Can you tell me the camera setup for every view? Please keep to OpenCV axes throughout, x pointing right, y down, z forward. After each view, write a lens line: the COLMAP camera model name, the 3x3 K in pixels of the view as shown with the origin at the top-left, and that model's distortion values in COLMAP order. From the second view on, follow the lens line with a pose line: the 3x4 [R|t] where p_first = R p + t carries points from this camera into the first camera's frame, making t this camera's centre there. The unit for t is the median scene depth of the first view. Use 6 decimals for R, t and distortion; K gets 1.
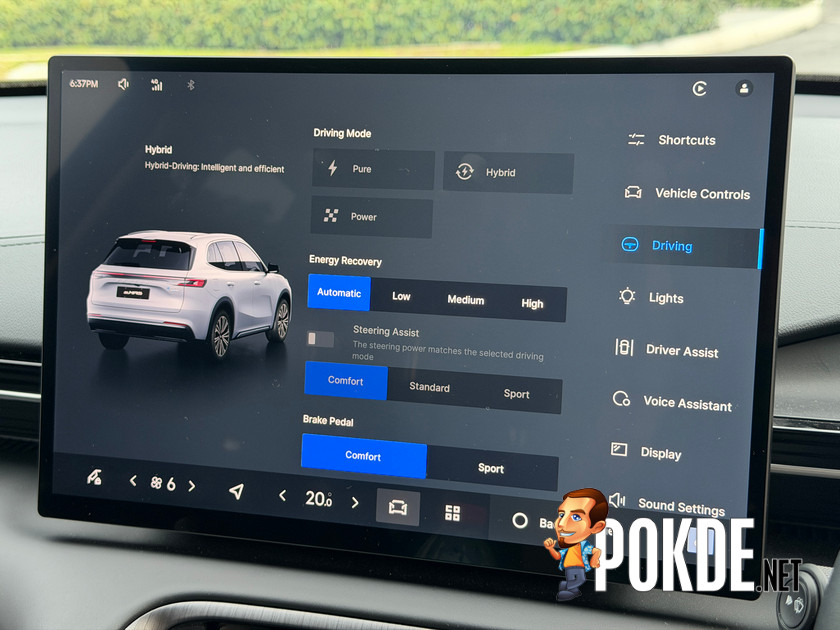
lens RADIAL K [[1141.9, 0, 420.0], [0, 1141.9, 315.0], [0, 0, 1]] dist [0.196307, -0.499977]
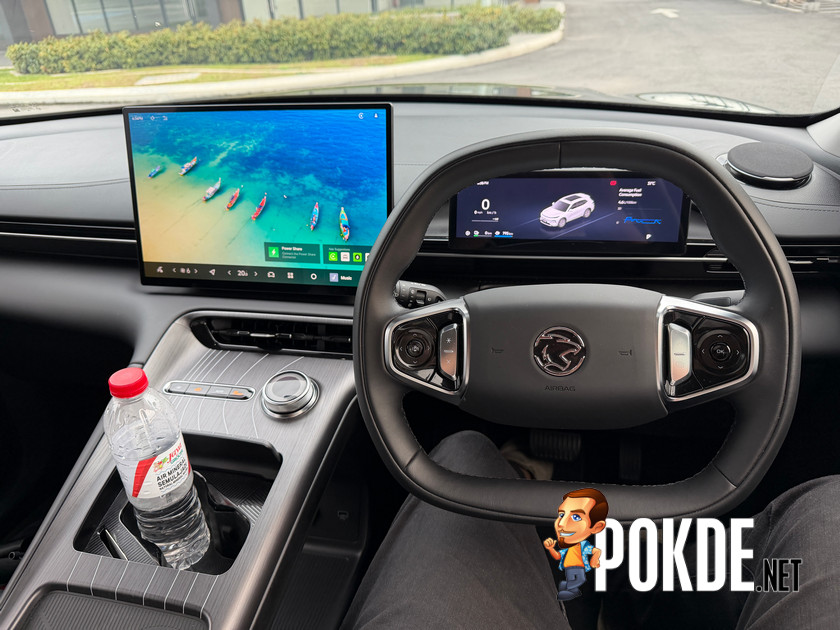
lens RADIAL K [[595.0, 0, 420.0], [0, 595.0, 315.0], [0, 0, 1]] dist [-0.016112, 0.000745]
pose [[0.996592, -0.055135, 0.061351, 0.233480], [0.042539, 0.980784, 0.190403, 0.007844], [-0.070670, -0.187144, 0.979787, -0.413267]]
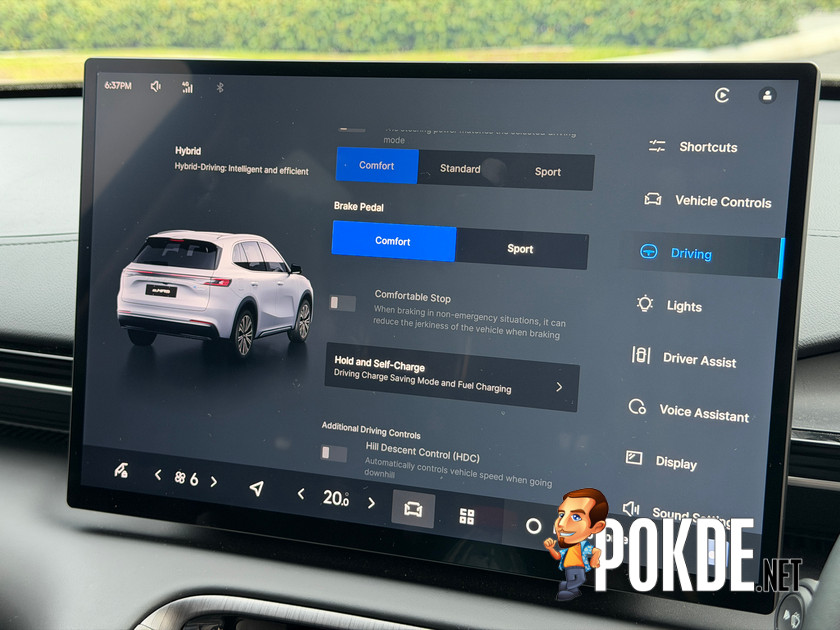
lens RADIAL K [[1141.9, 0, 420.0], [0, 1141.9, 315.0], [0, 0, 1]] dist [0.196307, -0.499977]
pose [[0.997872, 0.020263, -0.061971, 0.043973], [-0.020396, 0.999791, -0.001516, -0.000944], [0.061927, 0.002777, 0.998077, -0.003335]]
